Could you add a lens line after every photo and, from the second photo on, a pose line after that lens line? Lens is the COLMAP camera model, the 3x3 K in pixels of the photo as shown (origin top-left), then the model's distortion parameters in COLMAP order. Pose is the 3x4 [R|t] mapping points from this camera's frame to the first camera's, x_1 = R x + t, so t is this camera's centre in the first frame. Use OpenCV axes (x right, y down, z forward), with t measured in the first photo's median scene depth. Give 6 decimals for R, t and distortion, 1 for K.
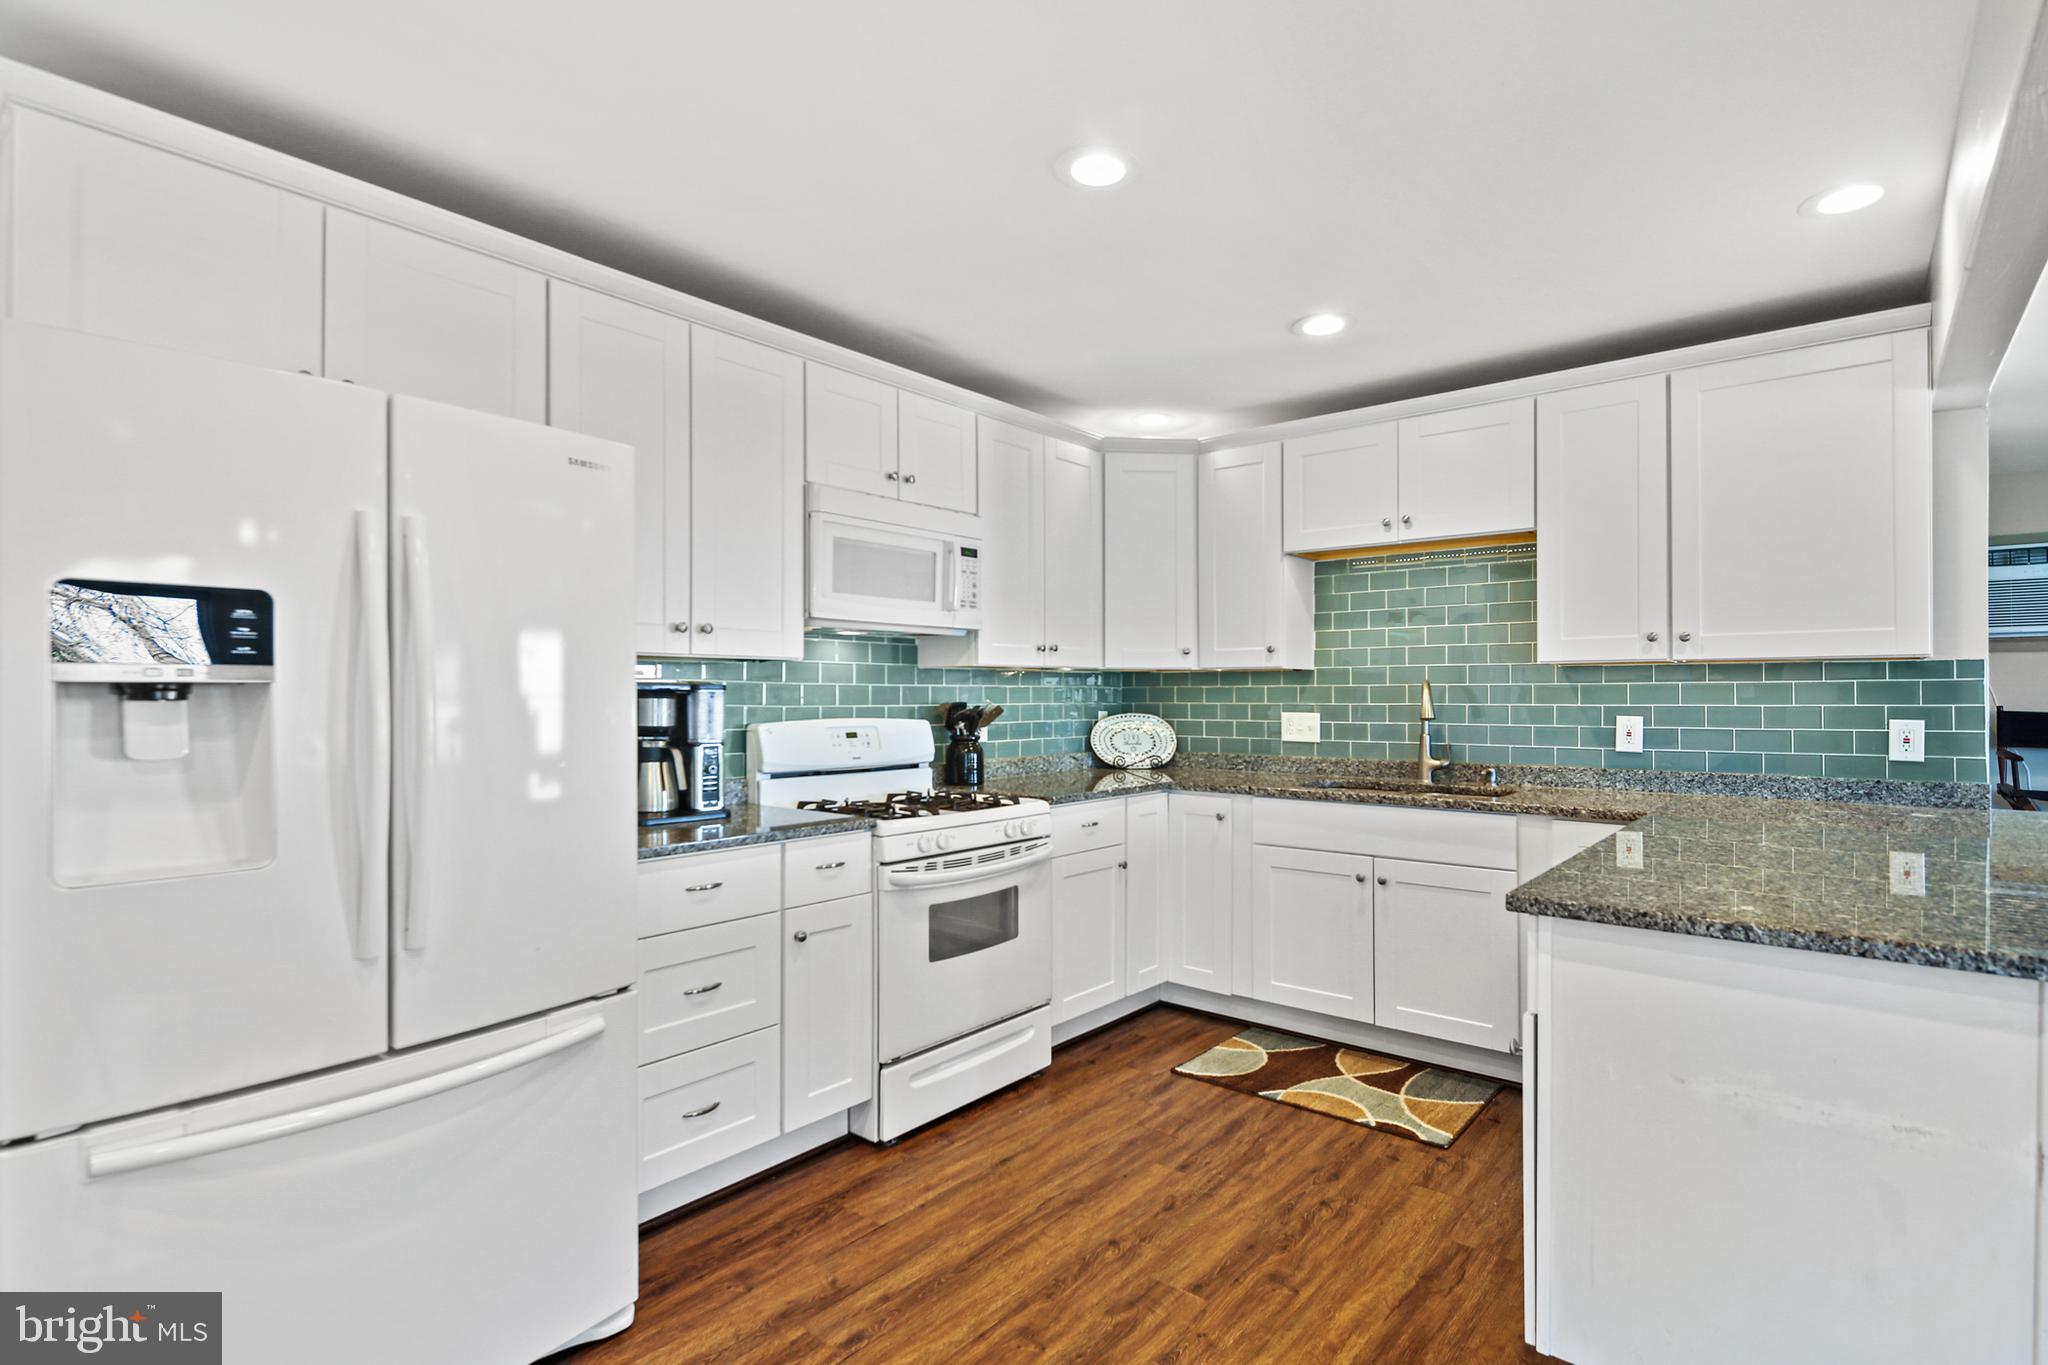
lens RADIAL K [[991.7, 0, 1022.8], [0, 991.7, 688.0], [0, 0, 1]] dist [0.008163, -0.004733]
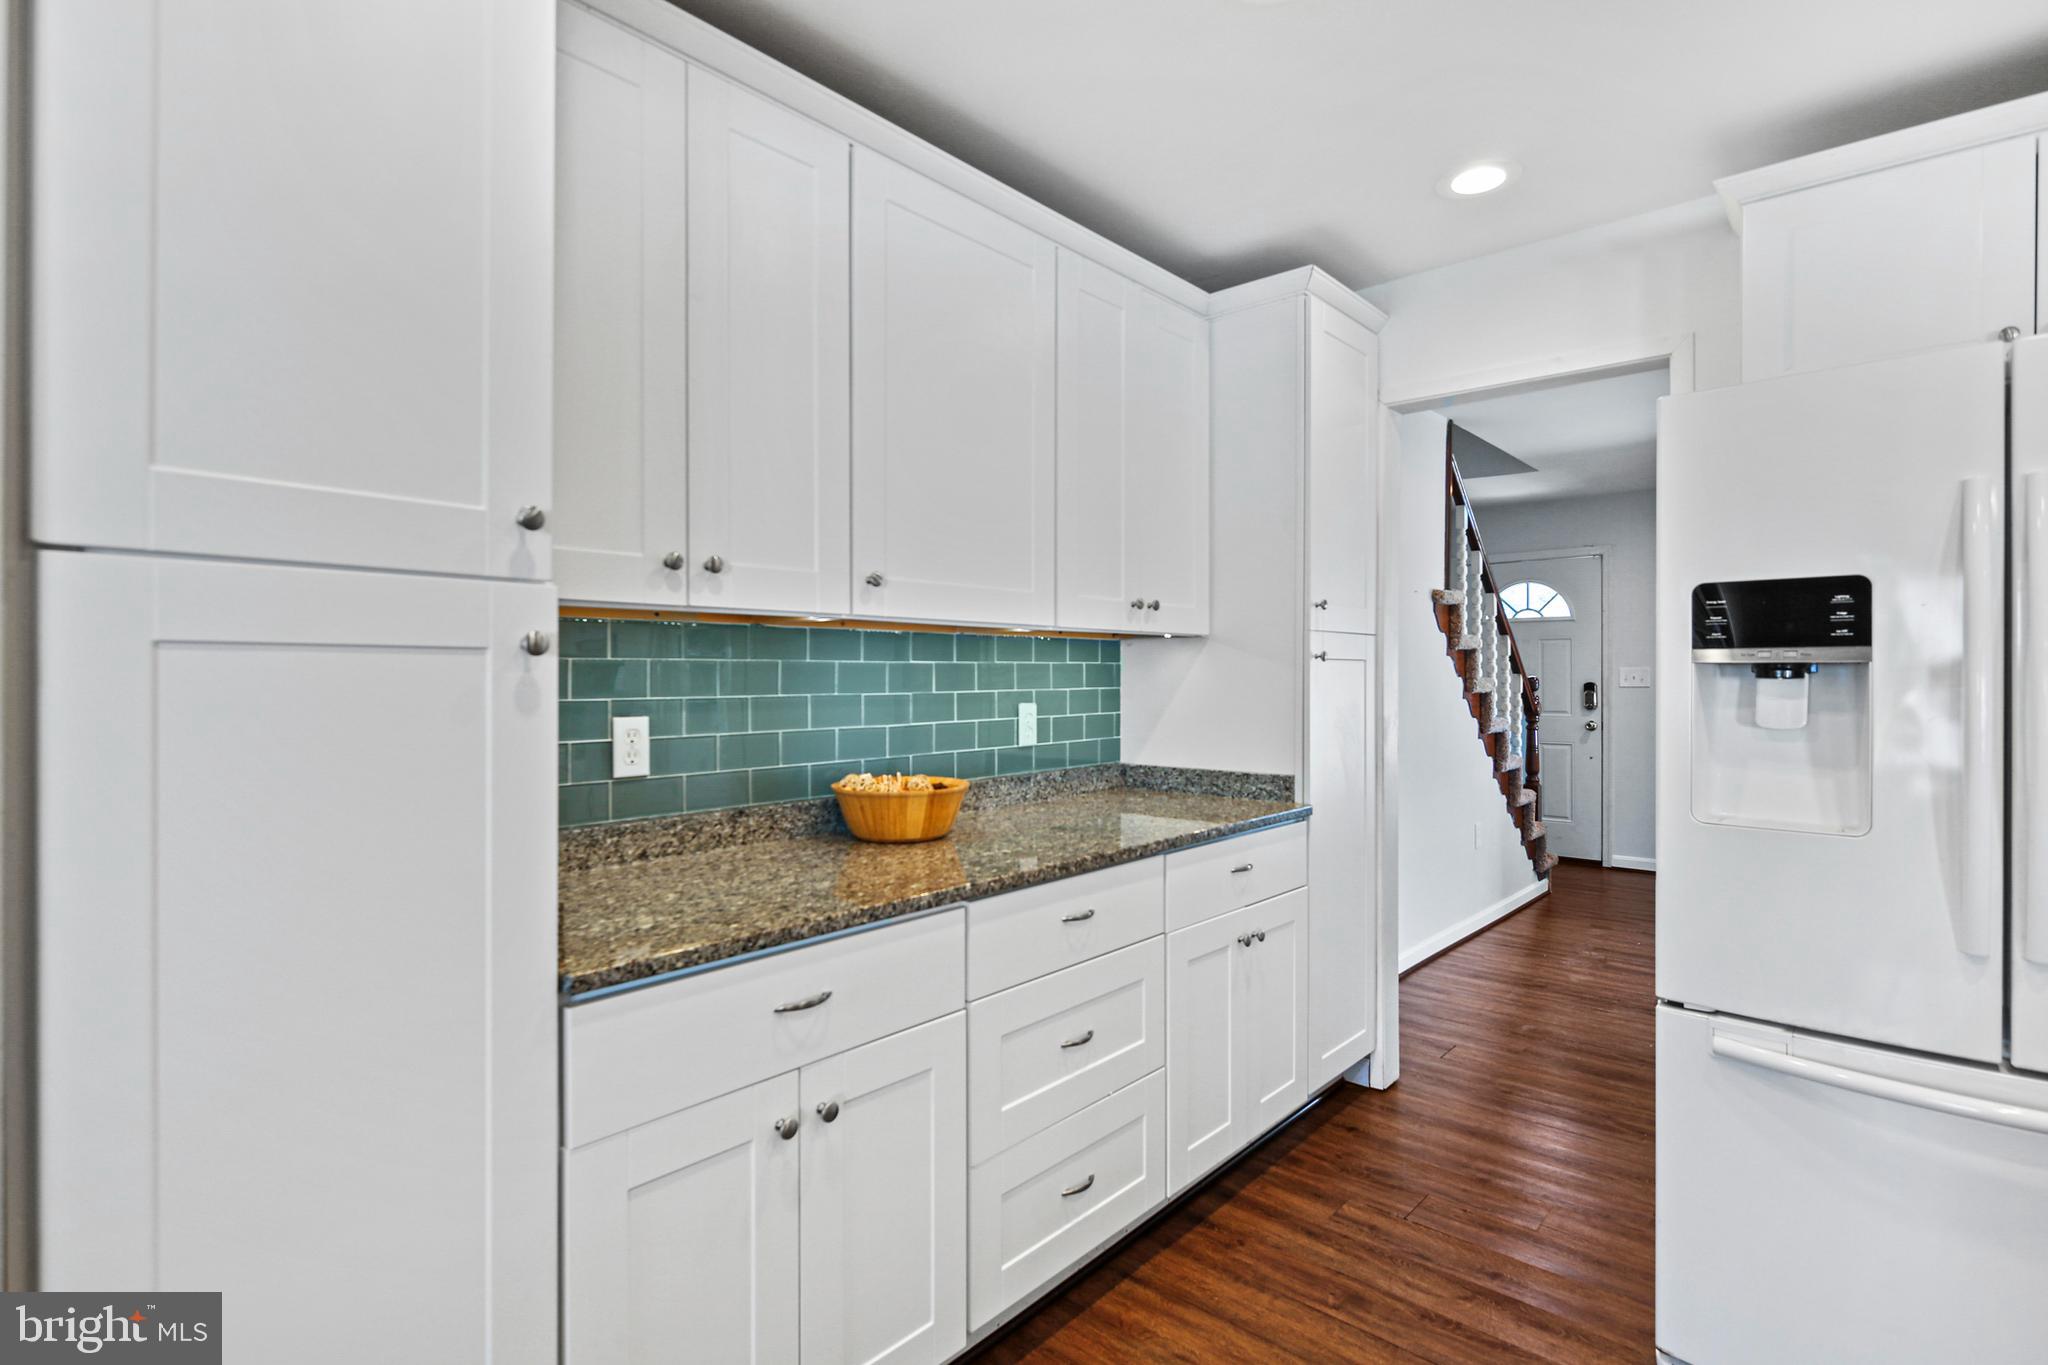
lens RADIAL K [[1011.8, 0, 1029.2], [0, 1011.8, 679.1], [0, 0, 1]] dist [0.002752, -0.001035]
pose [[-0.029620, 0.007379, -0.999534, 0.138823], [0.004872, 0.999962, 0.007238, 0.000239], [0.999549, -0.004655, -0.029655, 0.059237]]
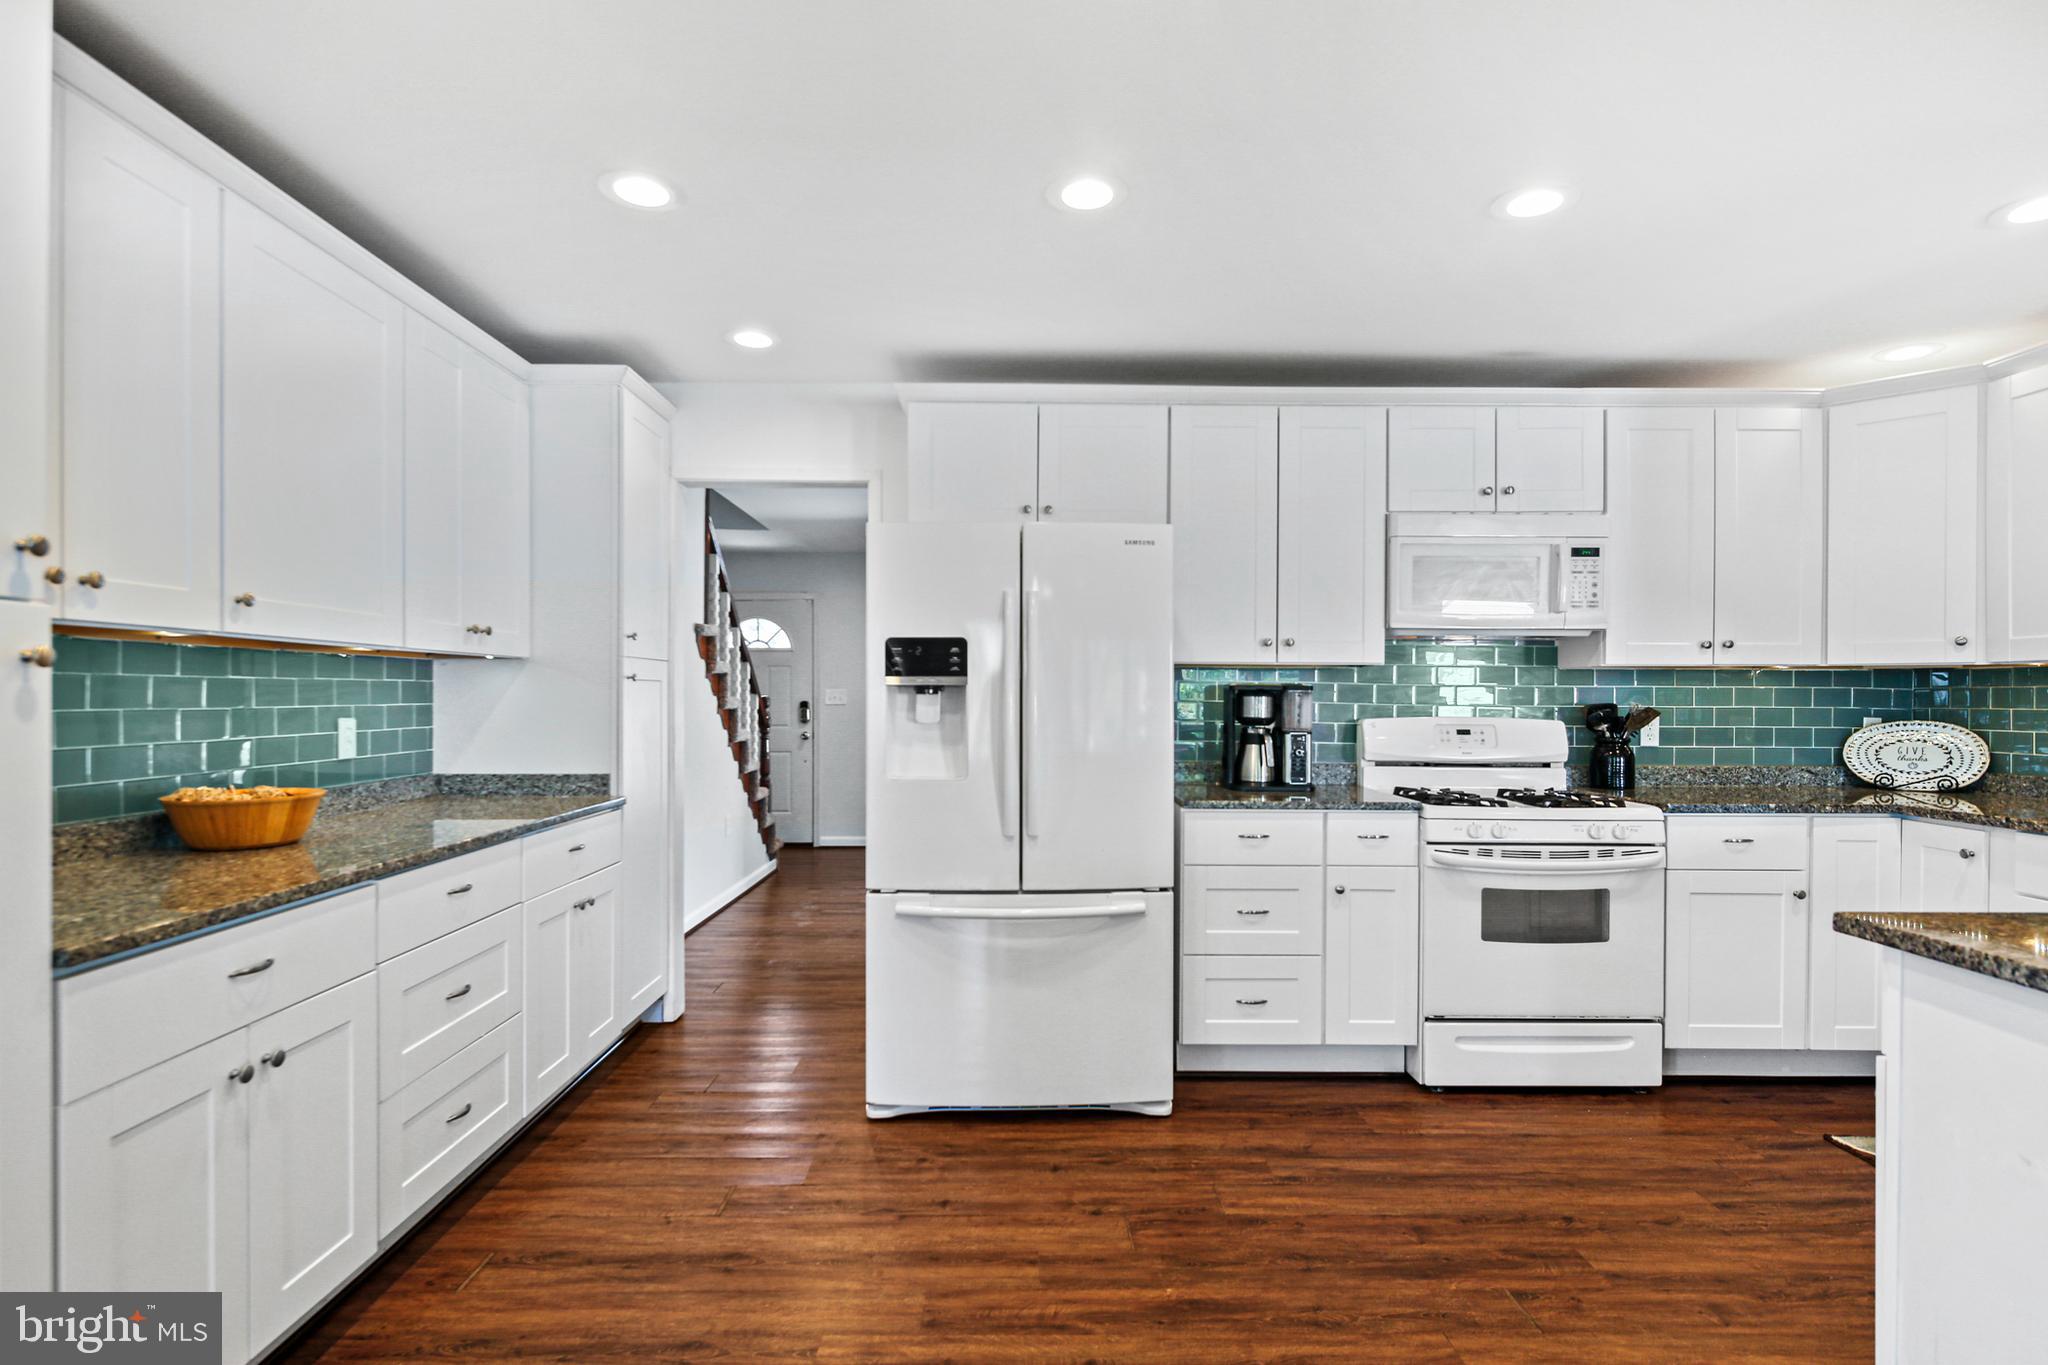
lens RADIAL K [[989.1, 0, 1025.8], [0, 989.1, 694.3], [0, 0, 1]] dist [0.001041, -0.001953]
pose [[0.650448, 0.002183, -0.759548, 0.319260], [-0.000115, 0.999996, 0.002776, 0.002974], [0.759551, -0.001719, 0.650446, -0.067089]]
